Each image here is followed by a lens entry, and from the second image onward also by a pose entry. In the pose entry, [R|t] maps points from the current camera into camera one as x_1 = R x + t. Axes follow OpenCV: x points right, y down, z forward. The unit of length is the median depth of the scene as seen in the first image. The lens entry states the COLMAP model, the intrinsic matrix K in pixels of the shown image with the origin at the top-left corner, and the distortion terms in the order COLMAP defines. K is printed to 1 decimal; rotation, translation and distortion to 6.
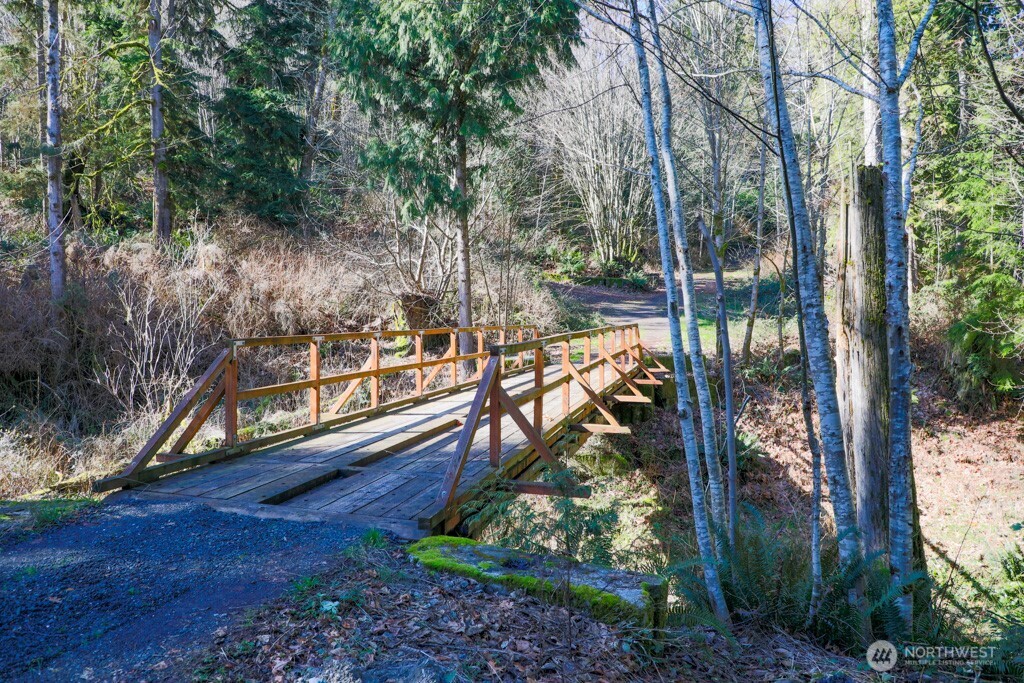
lens RADIAL K [[746.9, 0, 512.0], [0, 746.9, 341.5], [0, 0, 1]] dist [-0.067964, 0.030894]
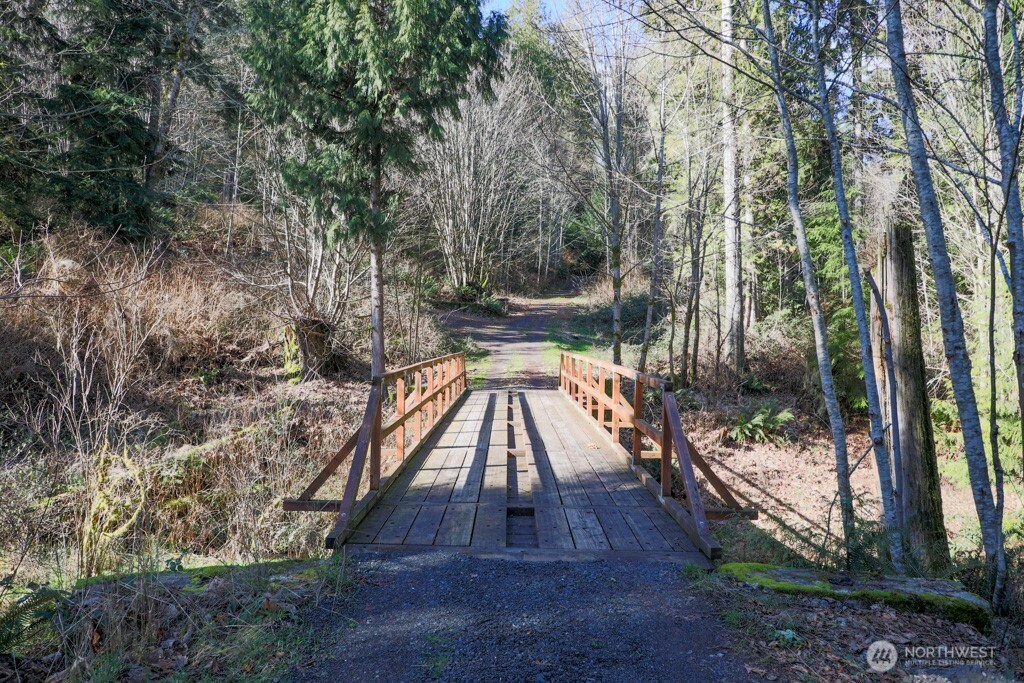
lens RADIAL K [[746.9, 0, 512.0], [0, 746.9, 341.5], [0, 0, 1]] dist [-0.067964, 0.030894]
pose [[0.963580, 0.003900, 0.267390, -0.132841], [0.003653, 0.999608, -0.027744, -0.006059], [-0.267394, 0.027711, 0.963189, 0.008577]]
